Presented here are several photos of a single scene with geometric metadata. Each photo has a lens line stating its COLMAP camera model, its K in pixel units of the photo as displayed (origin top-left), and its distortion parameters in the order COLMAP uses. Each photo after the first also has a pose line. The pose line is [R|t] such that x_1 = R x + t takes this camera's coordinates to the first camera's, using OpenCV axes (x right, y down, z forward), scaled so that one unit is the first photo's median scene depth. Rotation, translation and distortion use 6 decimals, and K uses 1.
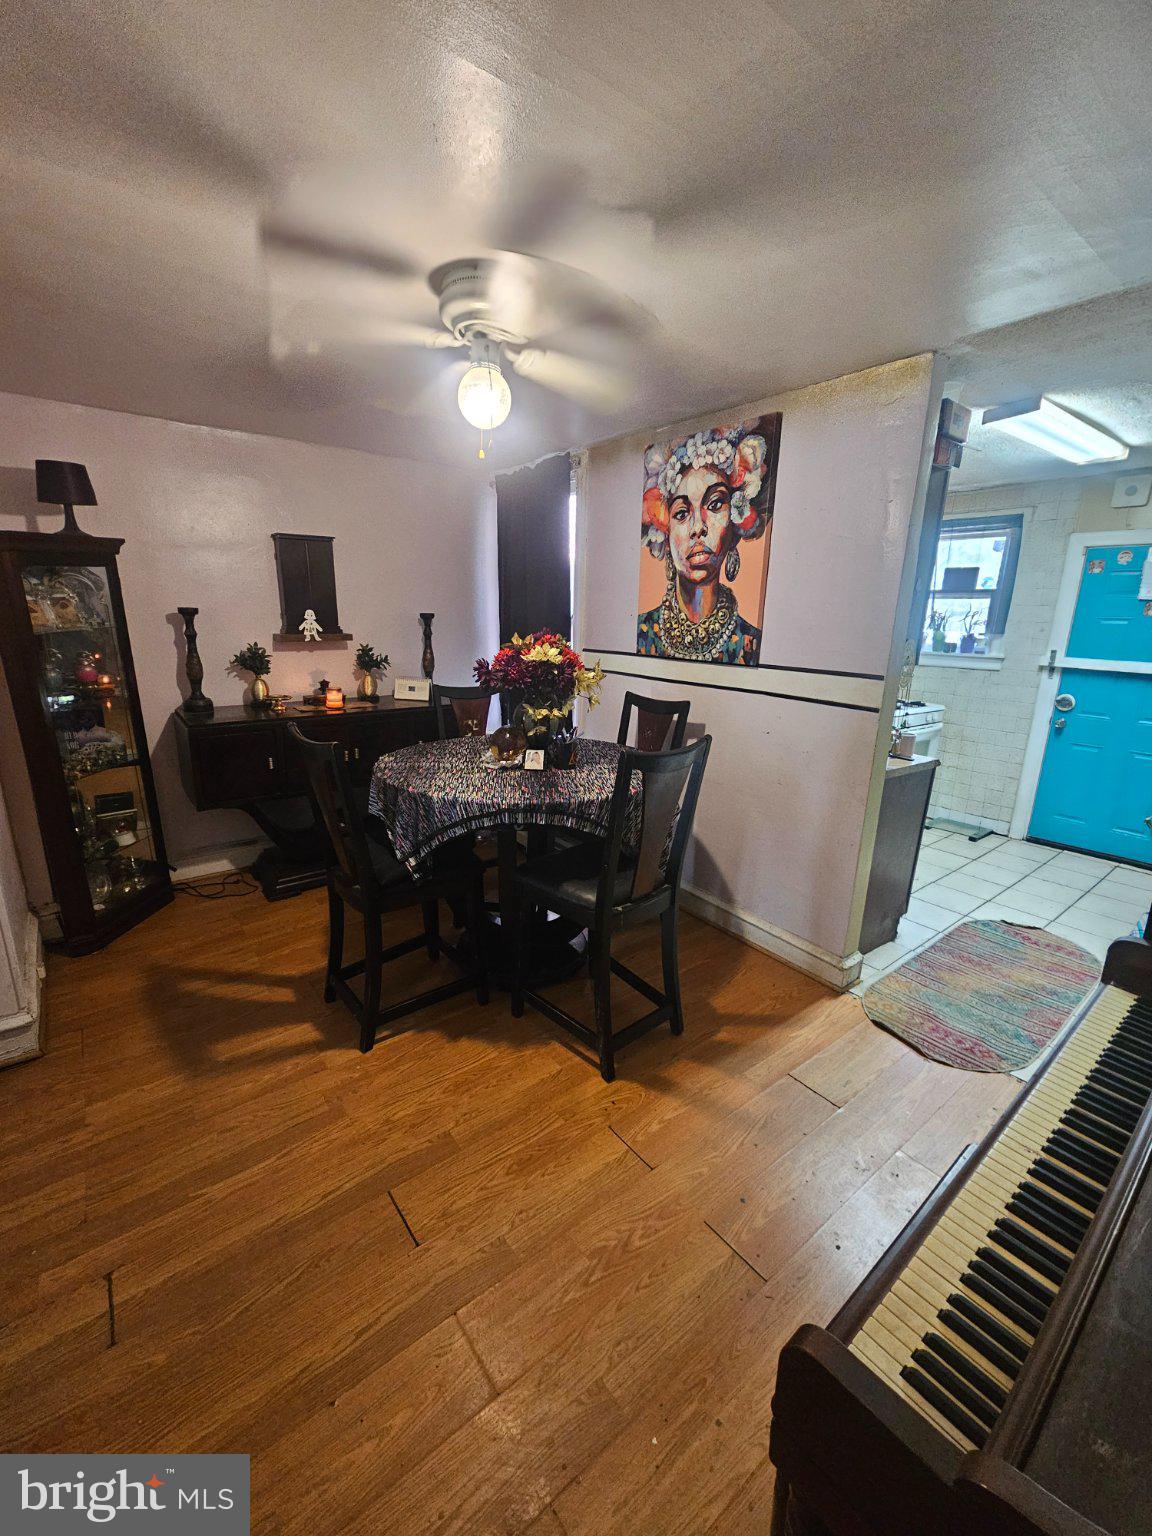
lens RADIAL K [[638.8, 0, 576.0], [0, 638.8, 768.0], [0, 0, 1]] dist [-0.001329, -0.000095]
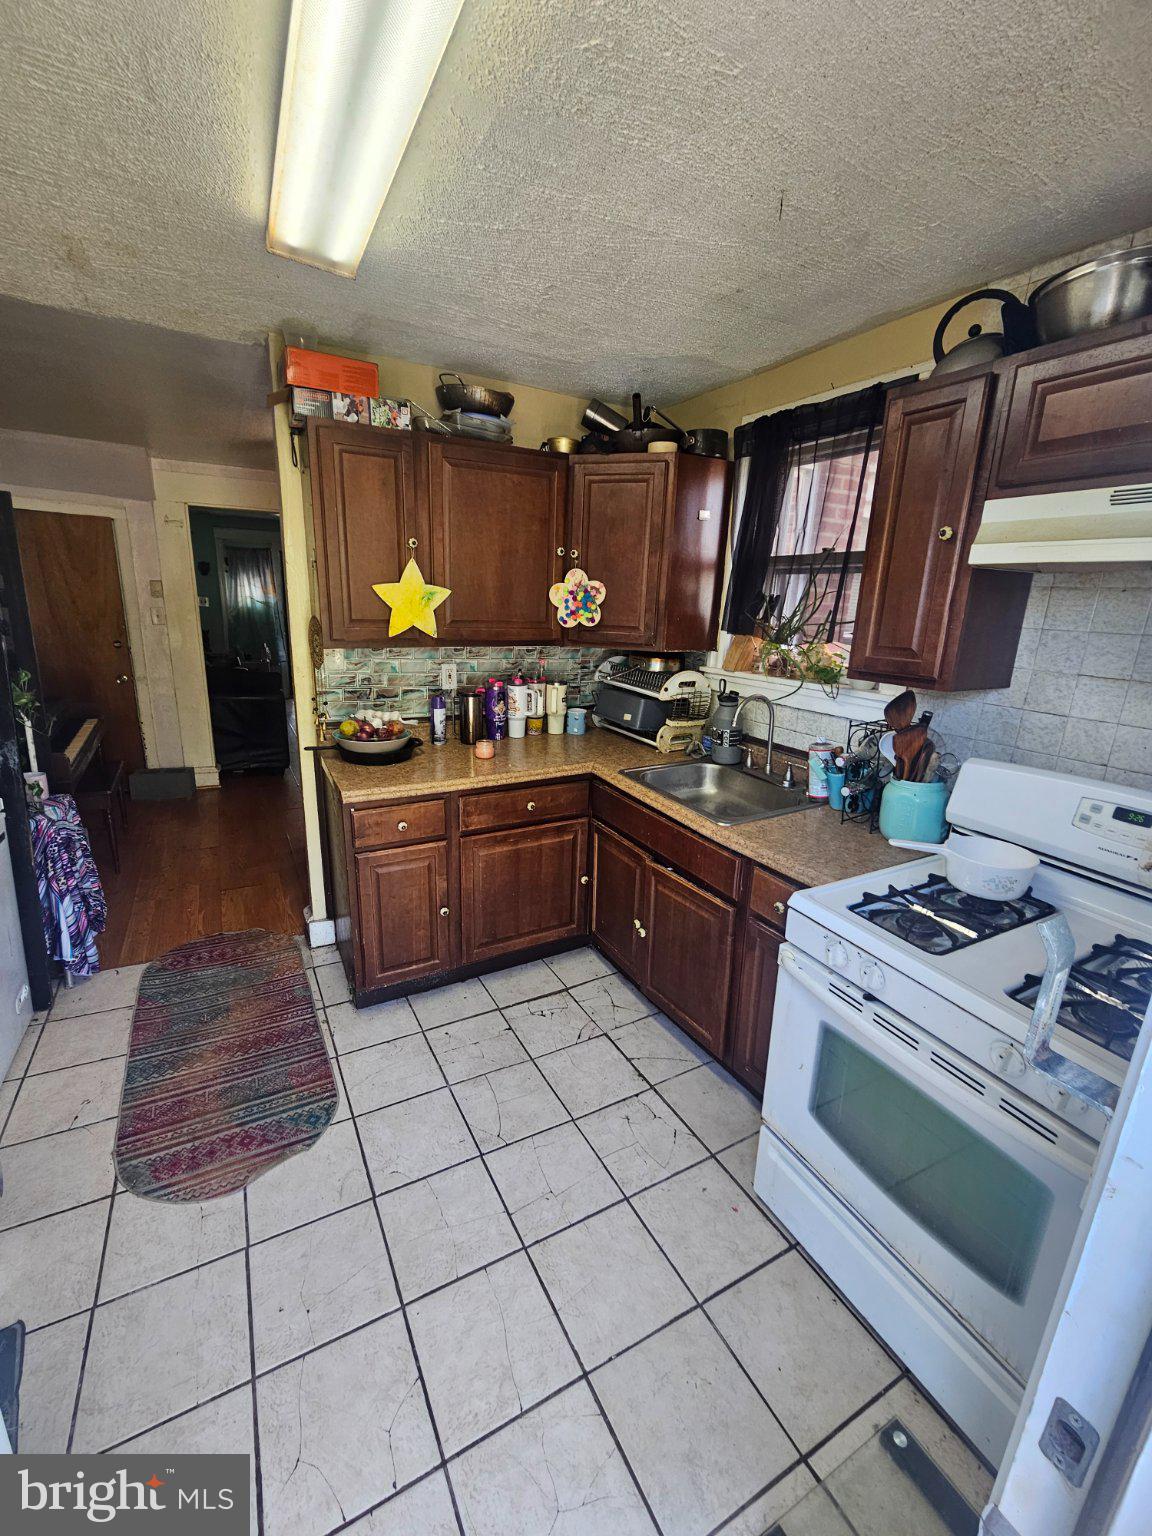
lens RADIAL K [[634.0, 0, 569.9], [0, 634.0, 769.7], [0, 0, 1]] dist [-0.003103, -0.000381]
pose [[-0.168854, 0.225646, -0.959465, 1.186870], [-0.276992, 0.923349, 0.265900, -0.295555], [0.945919, 0.310663, -0.093409, 1.286243]]
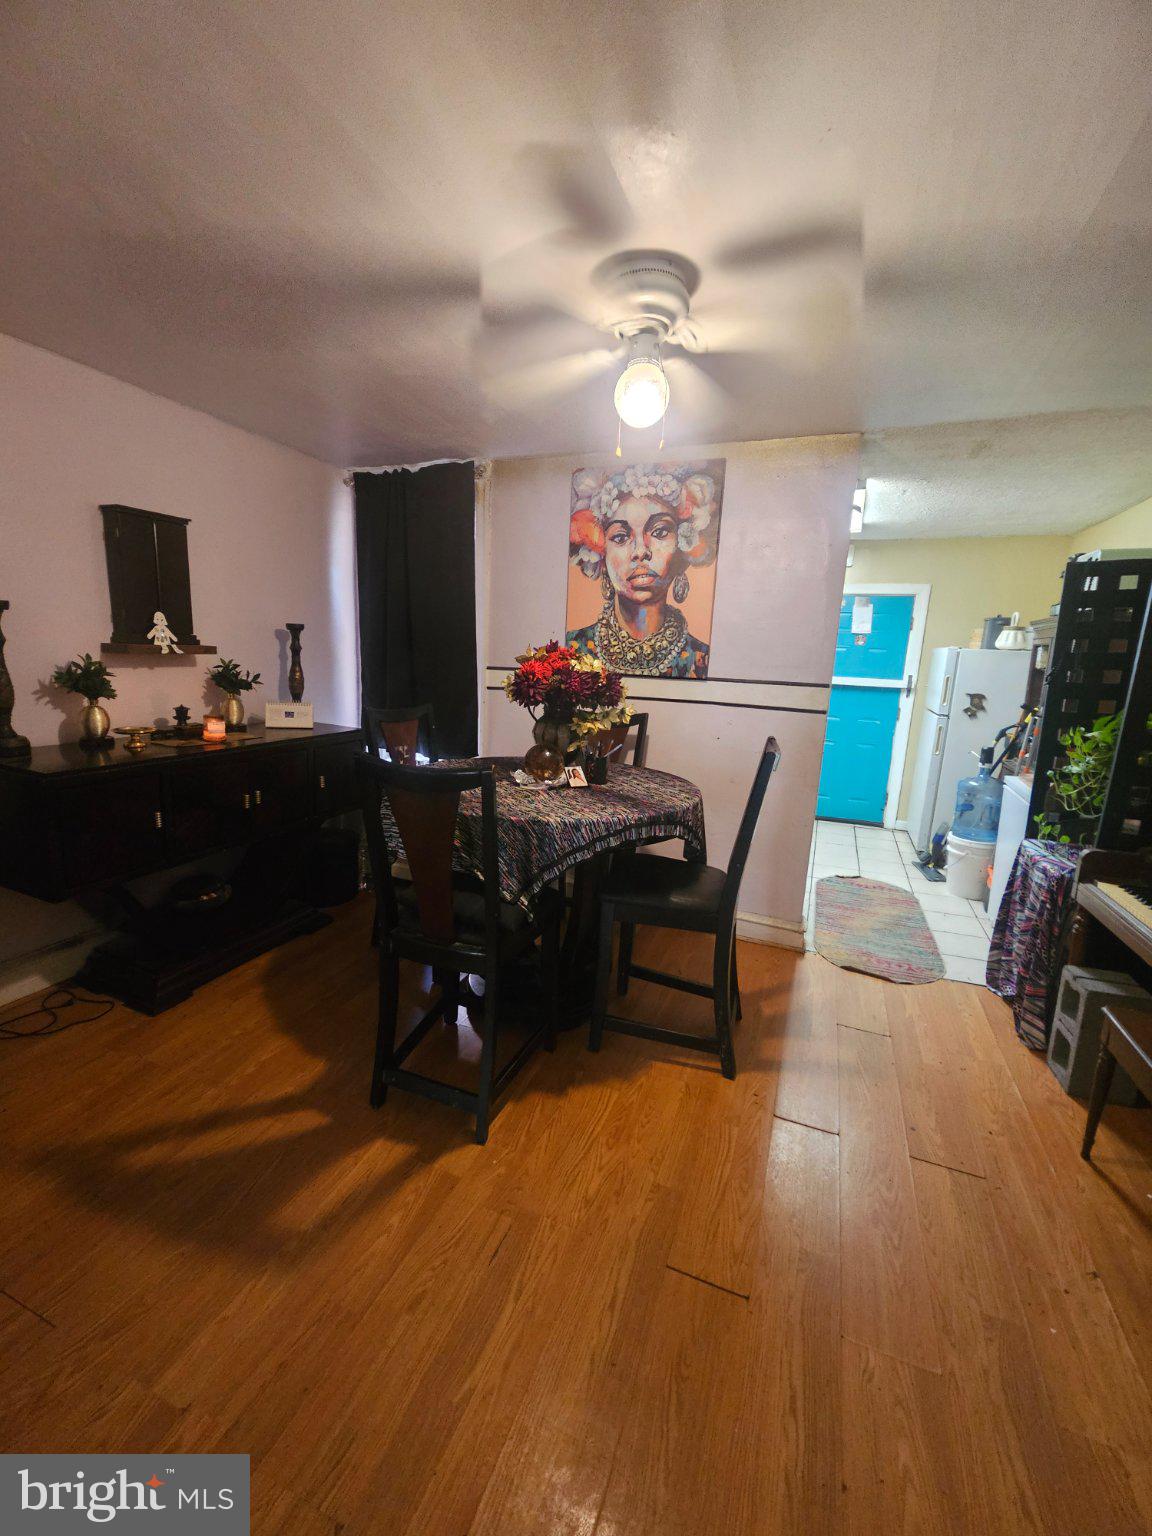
lens RADIAL K [[634.0, 0, 569.9], [0, 634.0, 769.7], [0, 0, 1]] dist [-0.003103, -0.000381]
pose [[0.861519, -0.076659, 0.501904, -0.464384], [0.097378, 0.995132, -0.015157, -0.008338], [-0.498299, 0.061932, 0.864790, 0.160817]]
